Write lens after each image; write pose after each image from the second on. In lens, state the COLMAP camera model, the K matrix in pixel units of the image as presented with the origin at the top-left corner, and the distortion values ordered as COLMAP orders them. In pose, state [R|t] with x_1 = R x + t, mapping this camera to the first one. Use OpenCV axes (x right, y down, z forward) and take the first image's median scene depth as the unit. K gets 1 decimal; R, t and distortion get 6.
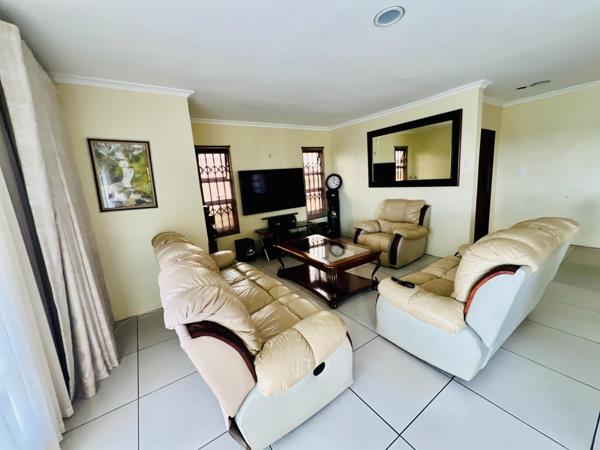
lens RADIAL K [[240.6, 0, 300.0], [0, 240.6, 225.0], [0, 0, 1]] dist [-0.000920, 0.000599]
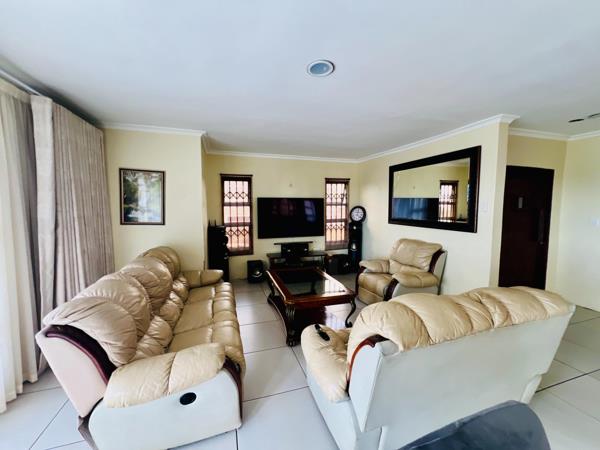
lens RADIAL K [[240.6, 0, 300.0], [0, 240.6, 225.0], [0, 0, 1]] dist [-0.000920, 0.000599]
pose [[0.957312, 0.095534, -0.272814, 0.230521], [-0.122168, 0.989089, -0.082330, -0.034014], [0.261972, 0.112144, 0.958537, 0.017472]]
